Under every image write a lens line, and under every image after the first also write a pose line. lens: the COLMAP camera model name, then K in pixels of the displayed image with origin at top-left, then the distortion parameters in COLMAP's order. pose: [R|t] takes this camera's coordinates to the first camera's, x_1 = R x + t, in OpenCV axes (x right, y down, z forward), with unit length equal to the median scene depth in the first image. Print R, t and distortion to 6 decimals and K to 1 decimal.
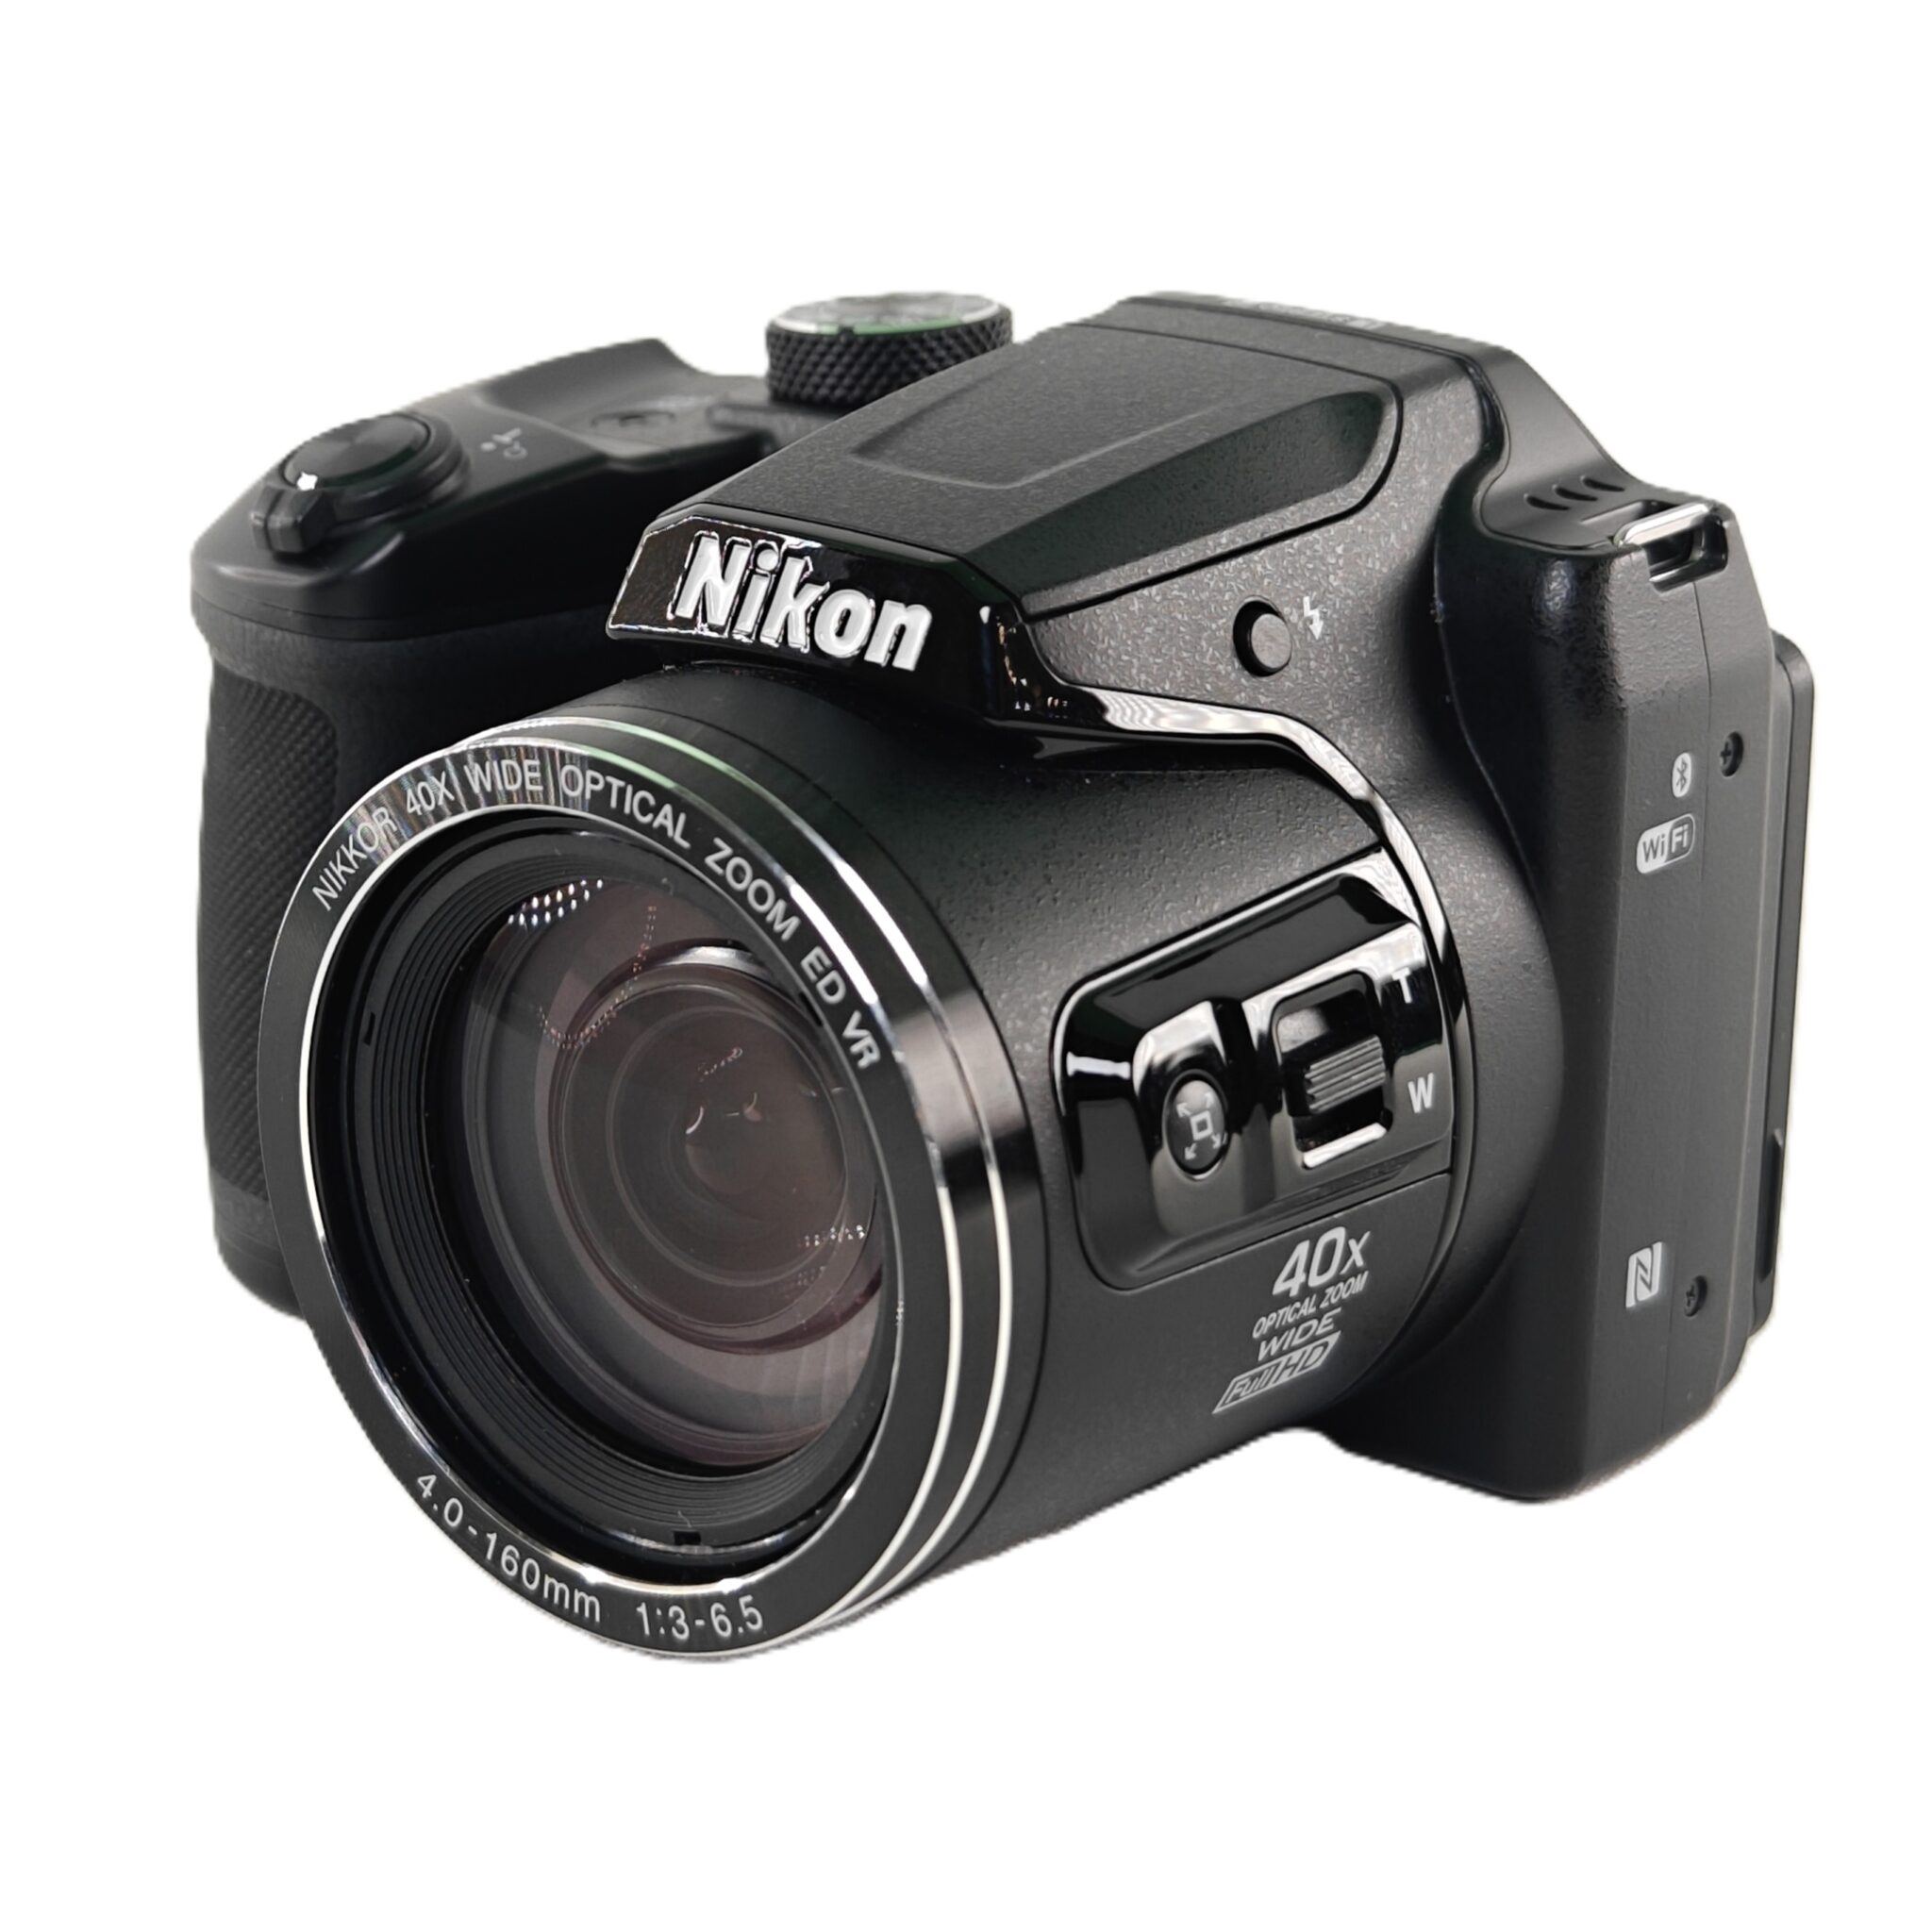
lens RADIAL K [[5068.6, 0, 967.5], [0, 5068.6, 895.3], [0, 0, 1]] dist [0.620552, 0.515655]
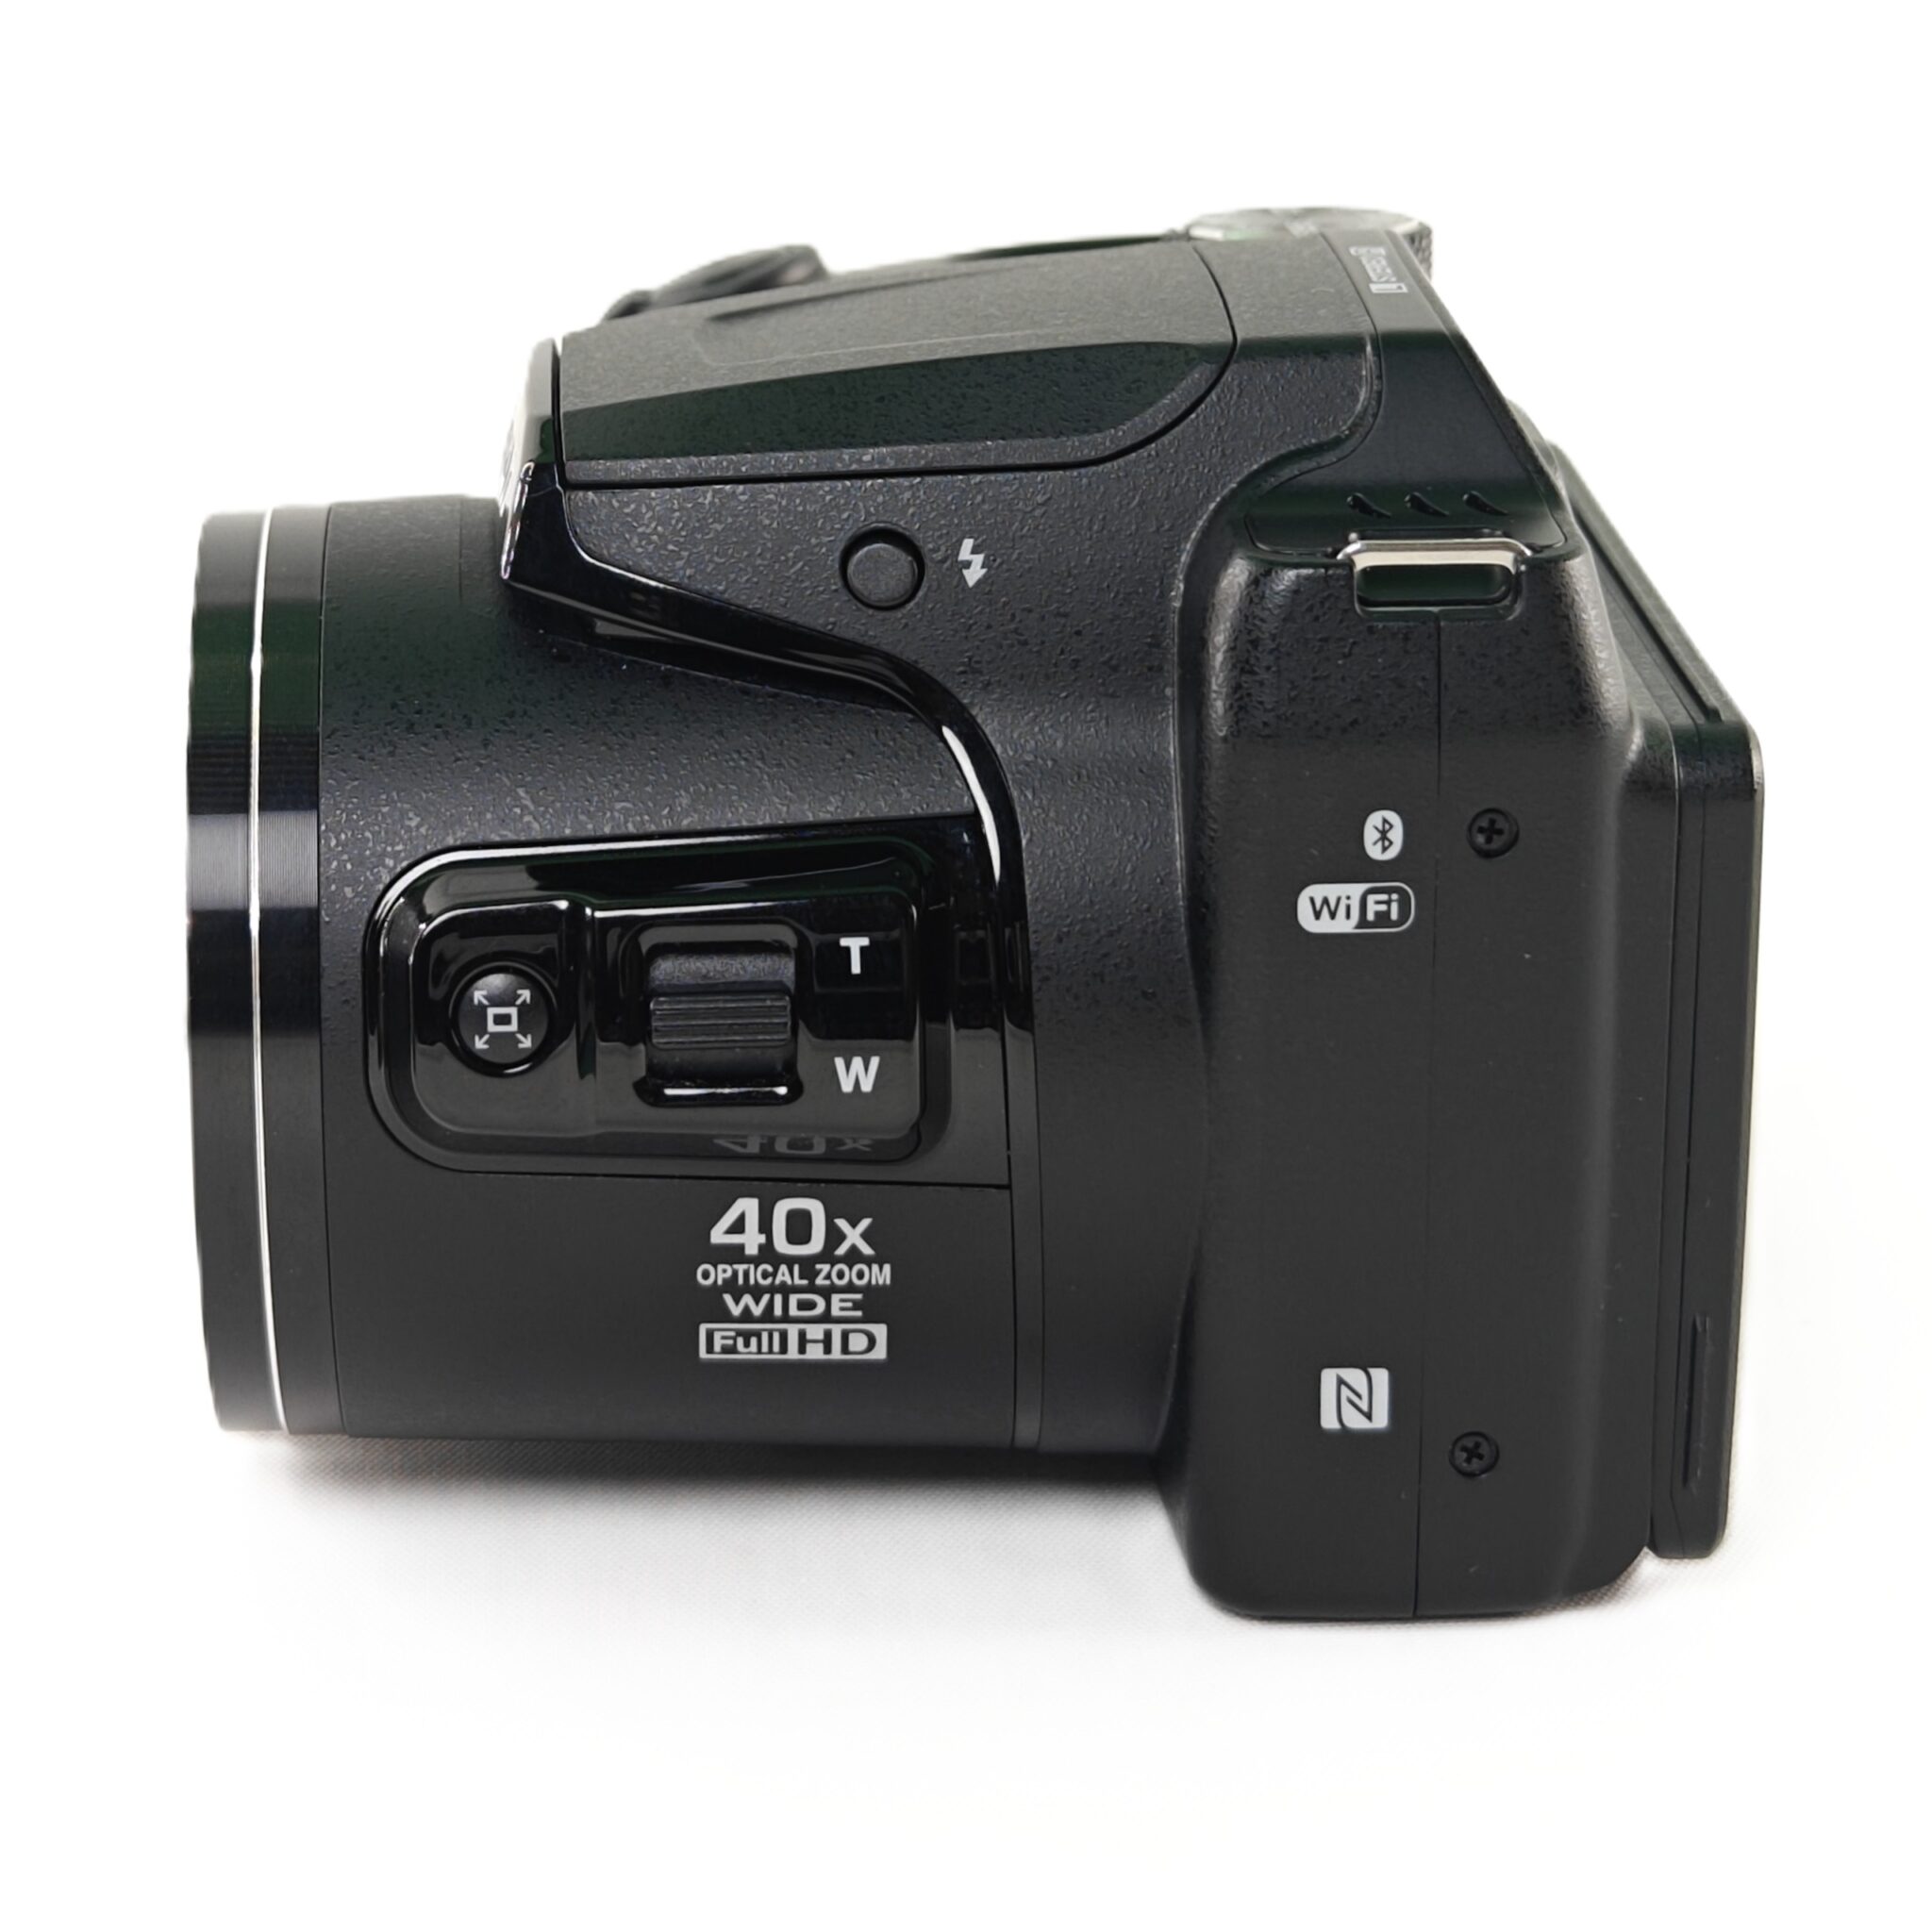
lens RADIAL K [[5068.6, 0, 967.5], [0, 5068.6, 895.3], [0, 0, 1]] dist [0.620552, 0.515655]
pose [[0.665405, 0.217522, -0.714087, 0.740625], [-0.219602, 0.971313, 0.091247, -0.079939], [0.713450, 0.096099, 0.694085, 0.363486]]
